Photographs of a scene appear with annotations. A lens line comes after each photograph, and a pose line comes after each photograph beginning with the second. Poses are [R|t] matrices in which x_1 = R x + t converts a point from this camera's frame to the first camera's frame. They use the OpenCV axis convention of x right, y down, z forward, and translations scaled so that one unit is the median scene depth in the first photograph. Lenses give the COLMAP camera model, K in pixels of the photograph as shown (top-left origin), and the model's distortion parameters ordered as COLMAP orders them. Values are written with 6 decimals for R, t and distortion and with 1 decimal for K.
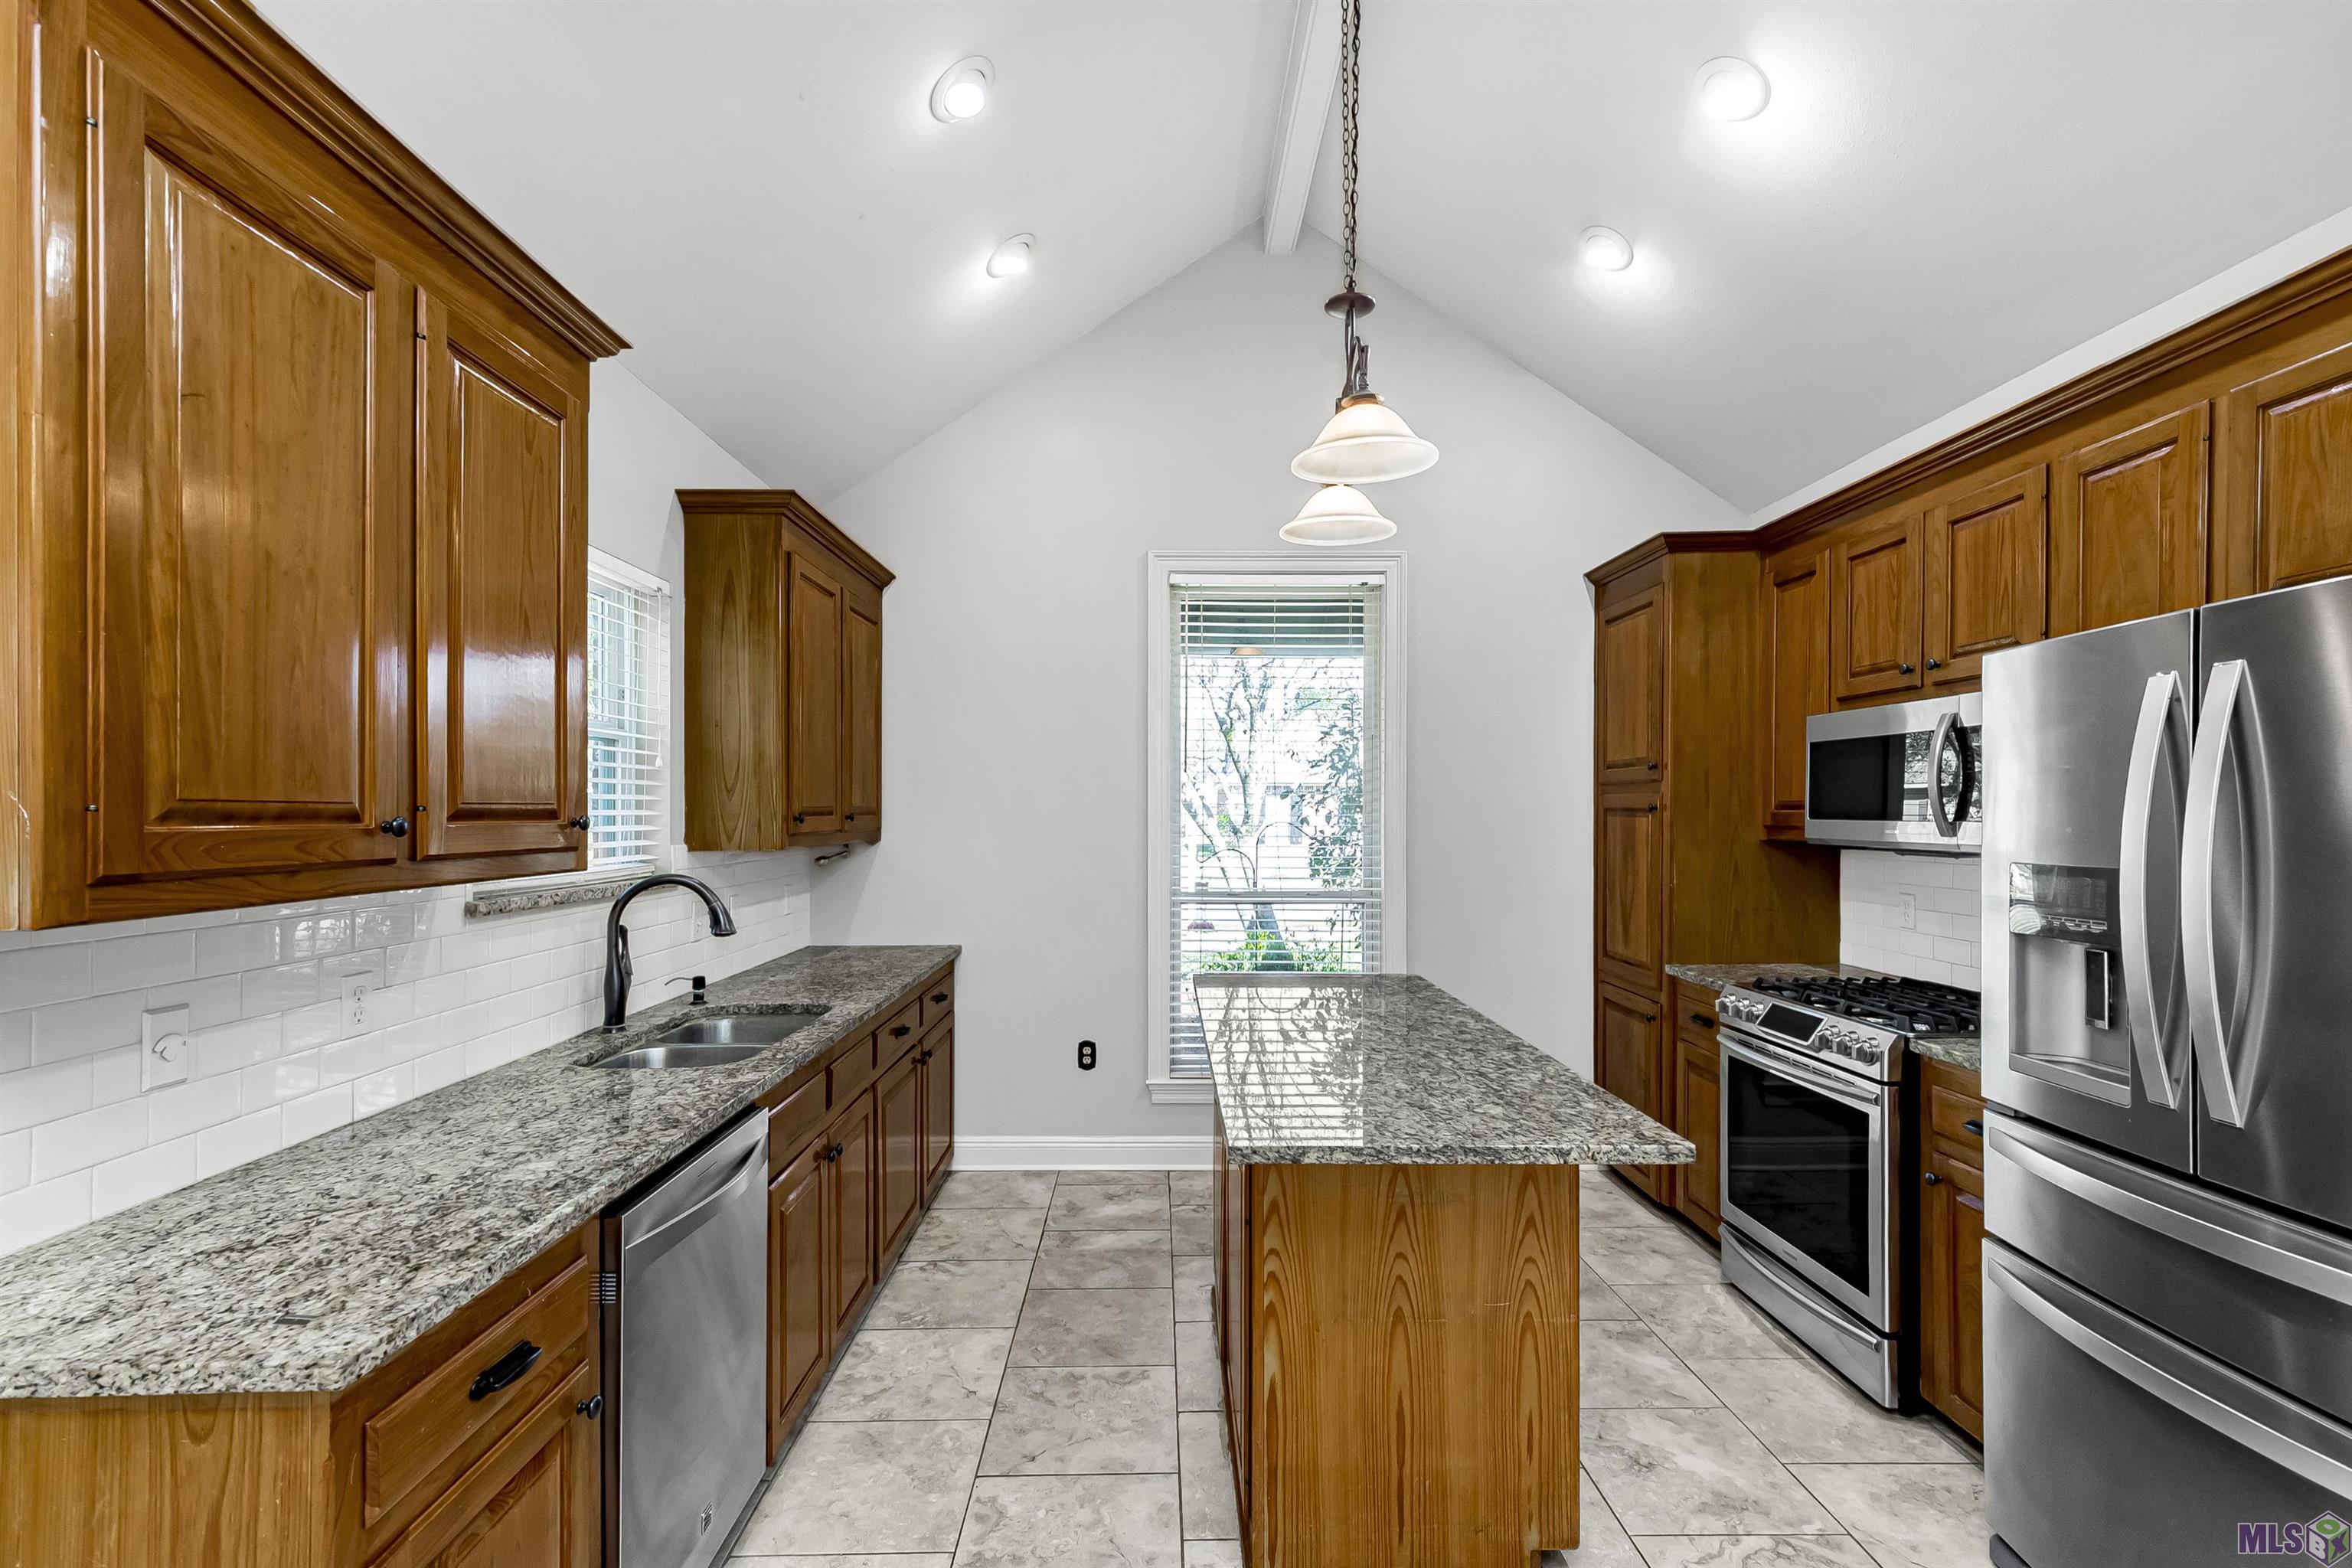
lens RADIAL K [[1054.9, 0, 1168.2], [0, 1054.9, 800.2], [0, 0, 1]] dist [0.007808, -0.000864]
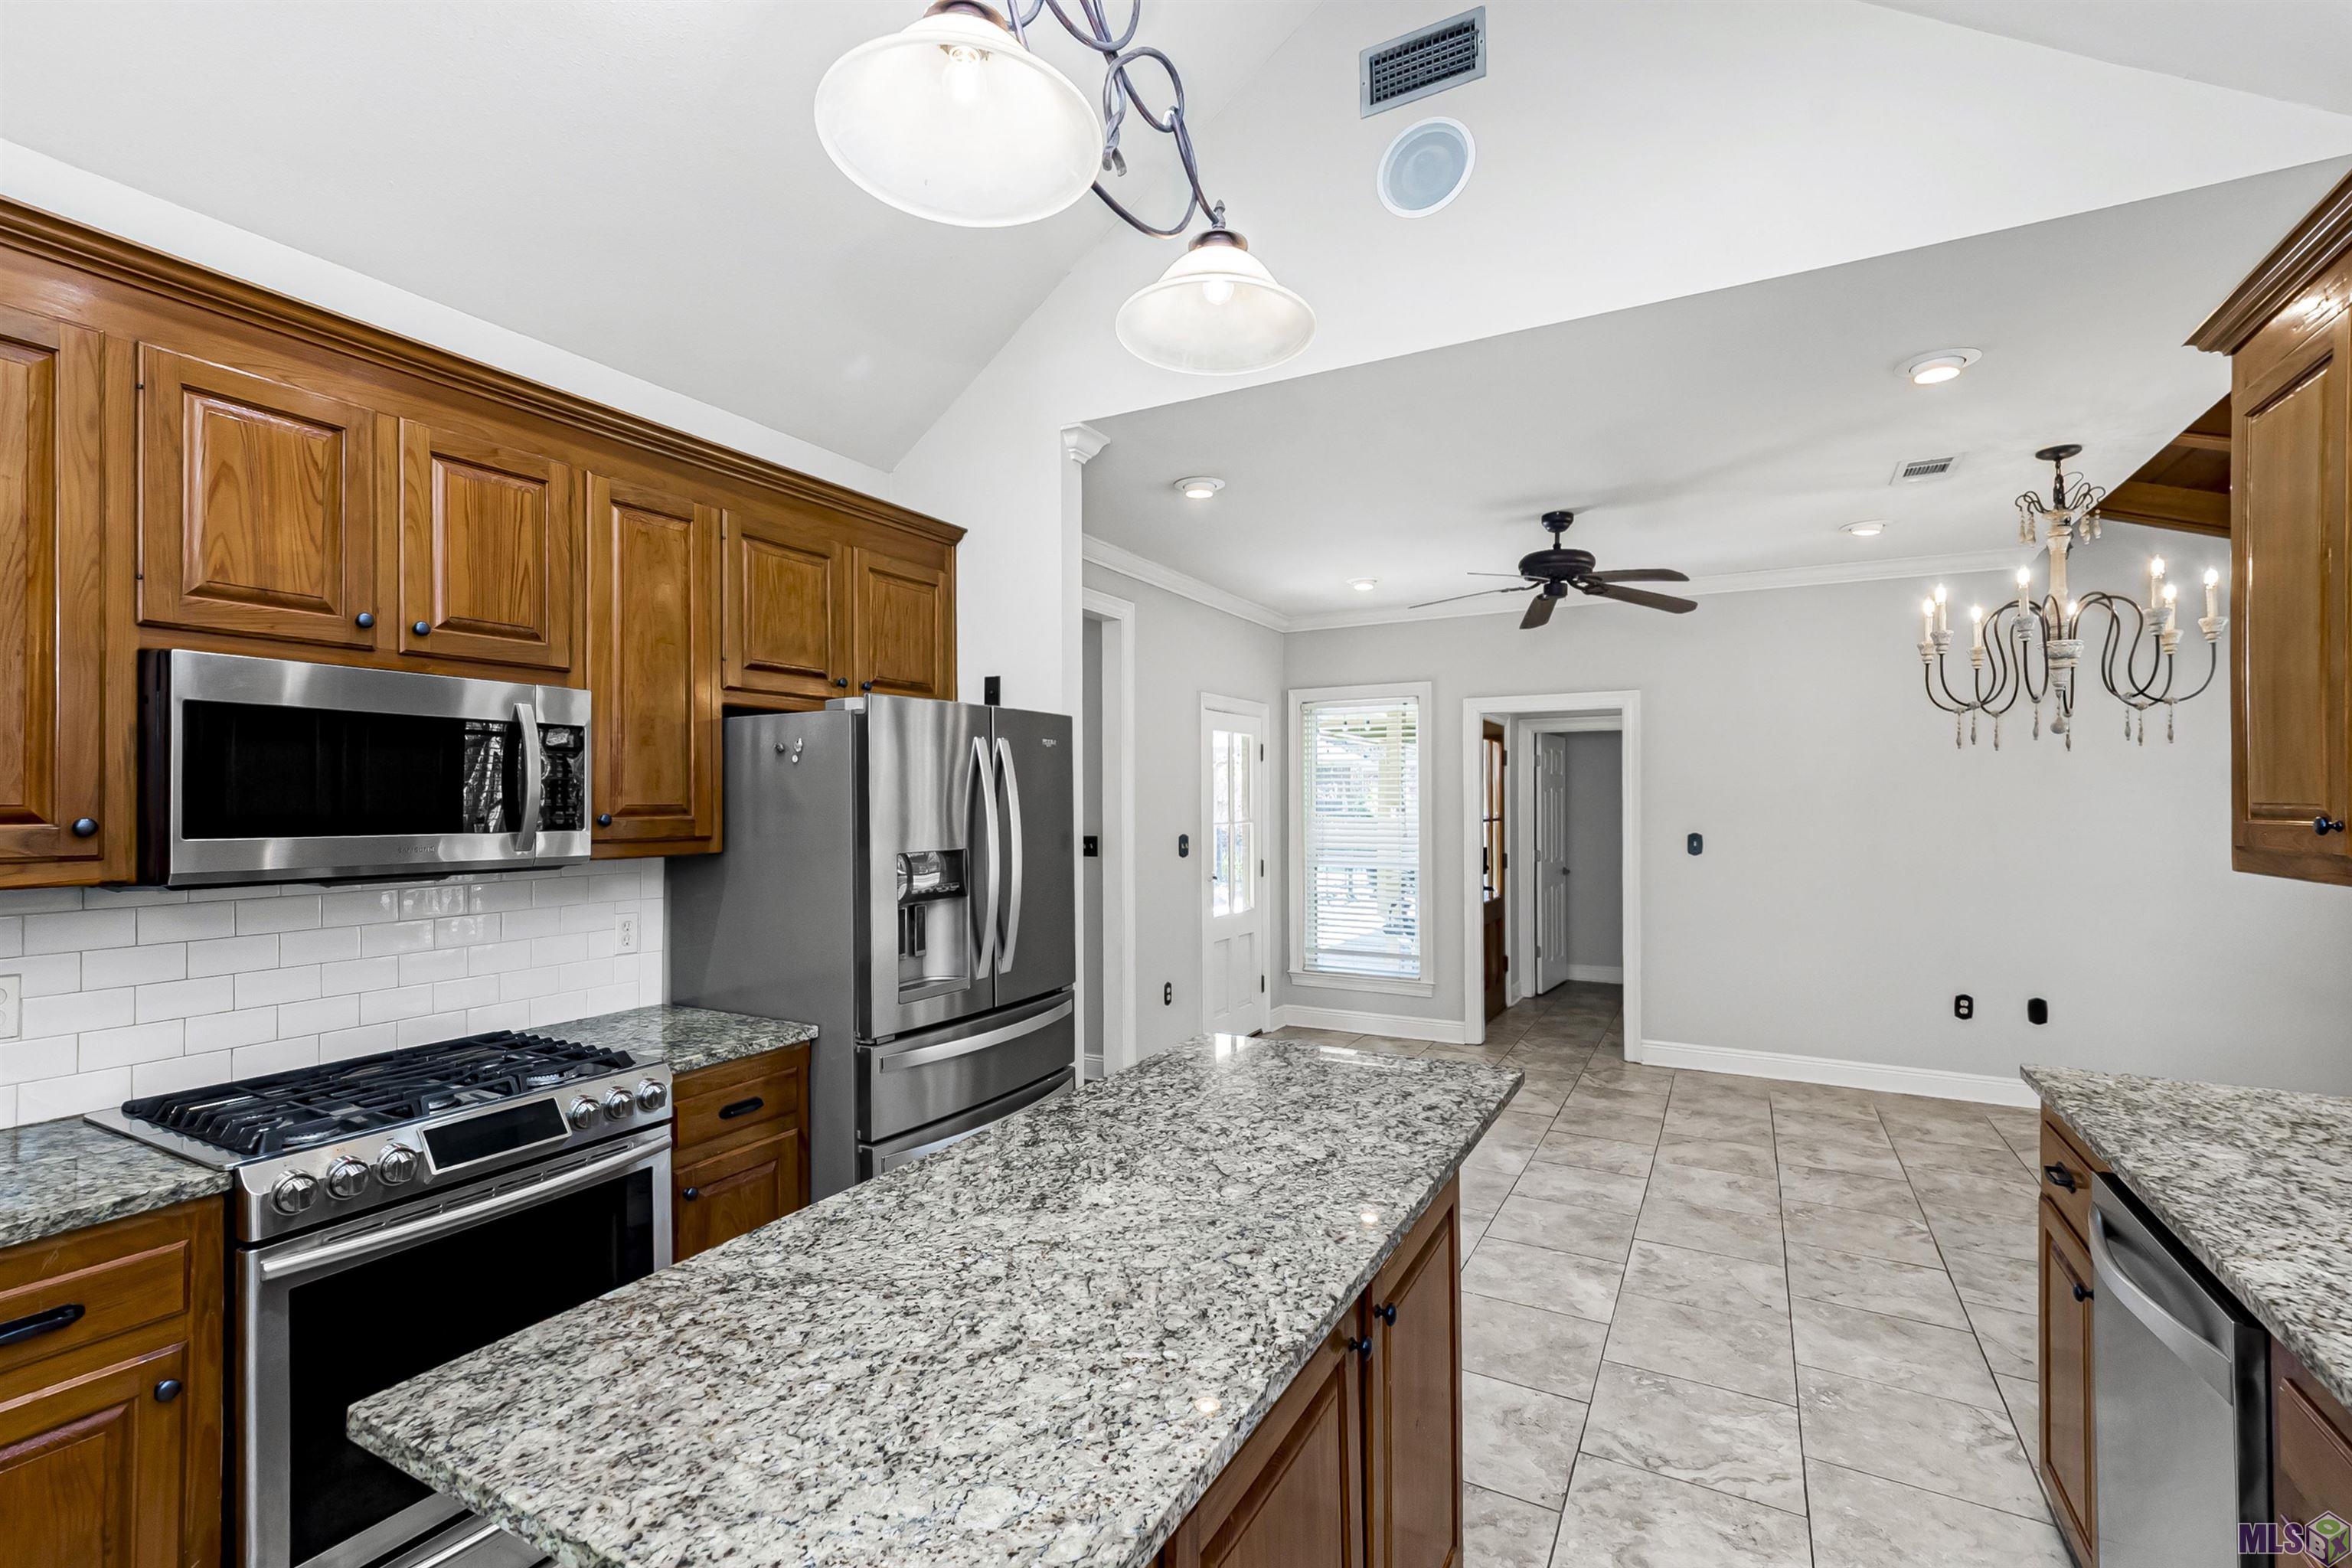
lens RADIAL K [[1054.9, 0, 1137.2], [0, 1054.9, 812.5], [0, 0, 1]] dist [0.007808, -0.000864]
pose [[-0.860617, -0.000747, 0.509252, -0.125863], [-0.002553, 0.999993, -0.002847, 0.006345], [-0.509246, -0.003750, -0.860613, 1.502213]]
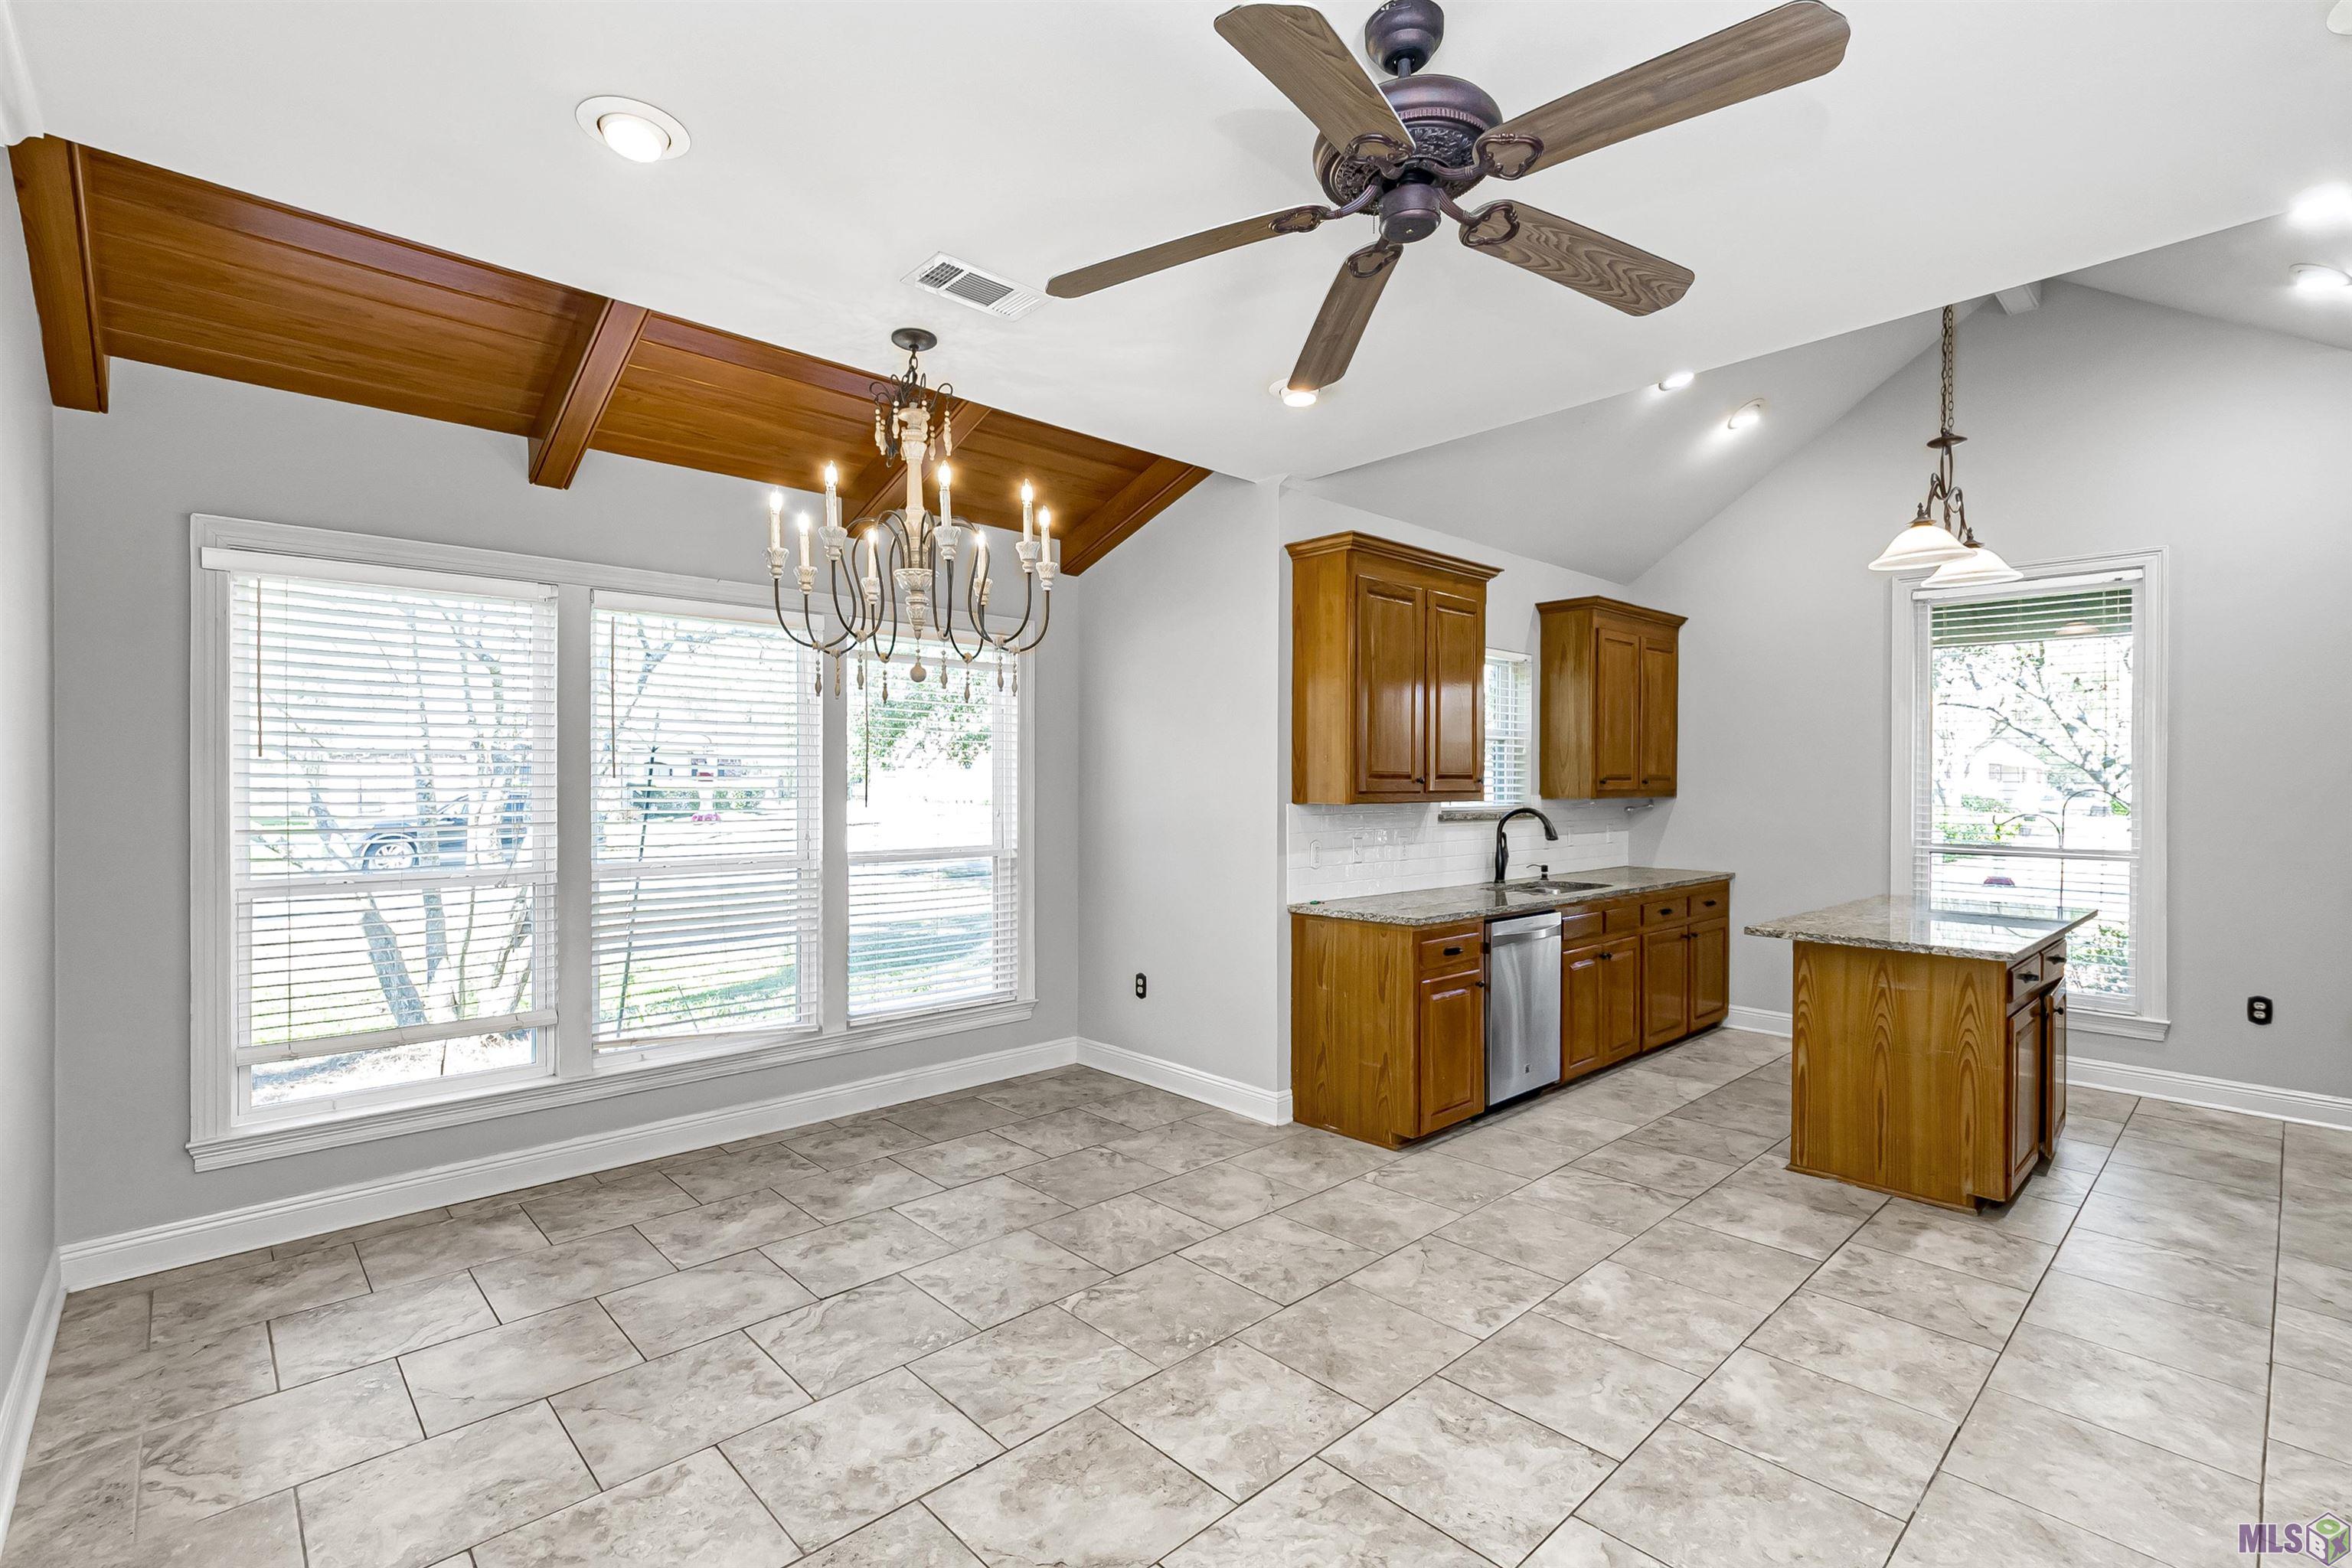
lens RADIAL K [[1054.9, 0, 1138.7], [0, 1054.9, 780.0], [0, 0, 1]] dist [0.007808, -0.000864]
pose [[0.661005, 0.002279, -0.750378, 0.553214], [0.003069, 0.999979, 0.005740, 0.002764], [0.750375, -0.006098, 0.660984, -0.885046]]
